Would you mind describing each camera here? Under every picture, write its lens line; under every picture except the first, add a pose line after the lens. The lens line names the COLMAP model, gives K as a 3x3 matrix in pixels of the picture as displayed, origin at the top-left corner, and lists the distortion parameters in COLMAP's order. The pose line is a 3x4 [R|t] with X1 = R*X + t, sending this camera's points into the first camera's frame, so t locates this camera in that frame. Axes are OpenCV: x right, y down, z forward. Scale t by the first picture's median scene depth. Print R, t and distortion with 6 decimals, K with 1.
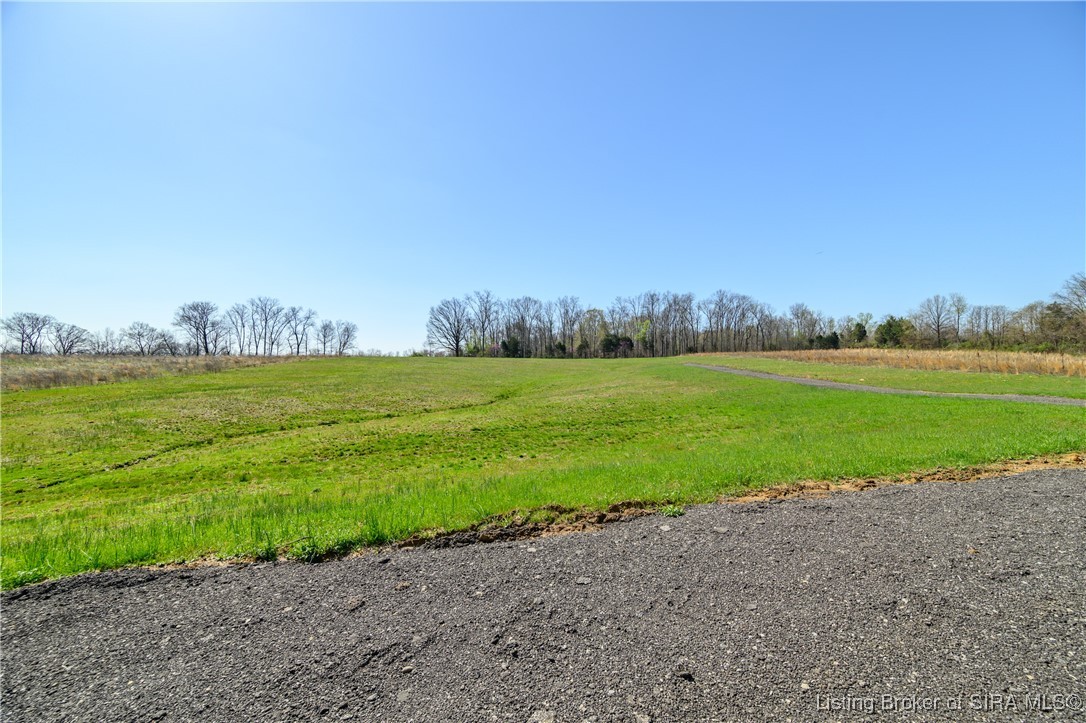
lens RADIAL K [[430.1, 0, 548.8], [0, 430.1, 358.1], [0, 0, 1]] dist [-0.000197, -0.000061]
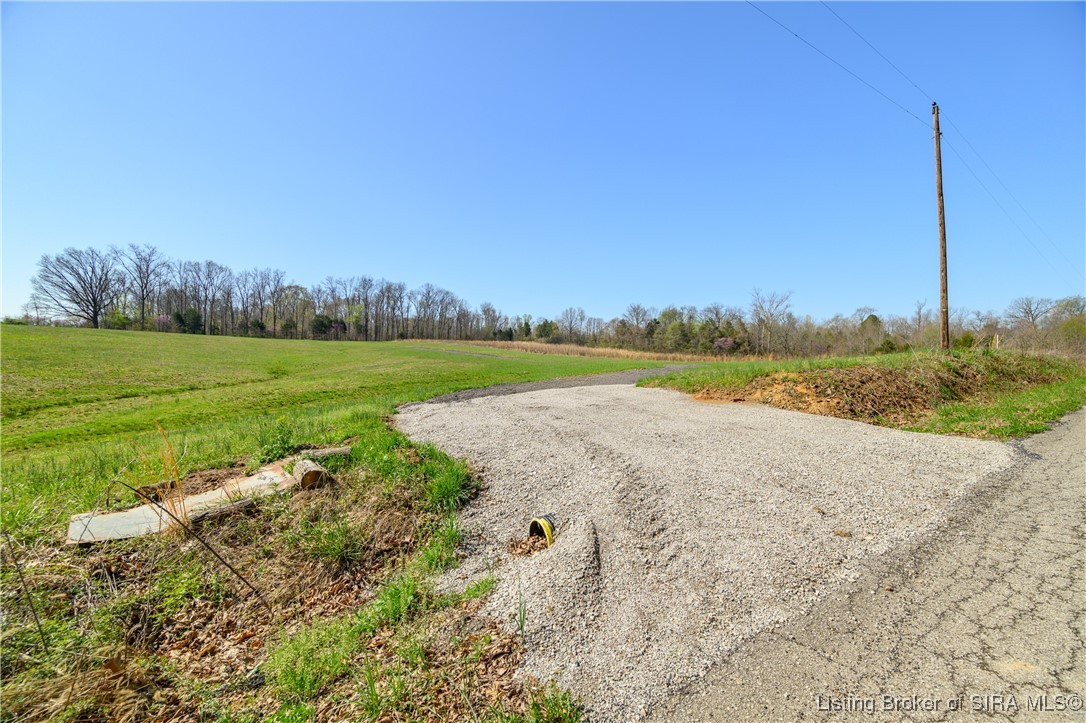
lens RADIAL K [[430.1, 0, 557.2], [0, 430.1, 360.5], [0, 0, 1]] dist [-0.000197, -0.000061]
pose [[0.751903, 0.014698, 0.659109, -0.095039], [-0.038825, 0.999004, 0.022013, 0.004398], [-0.658129, -0.042141, 0.751725, -0.078347]]
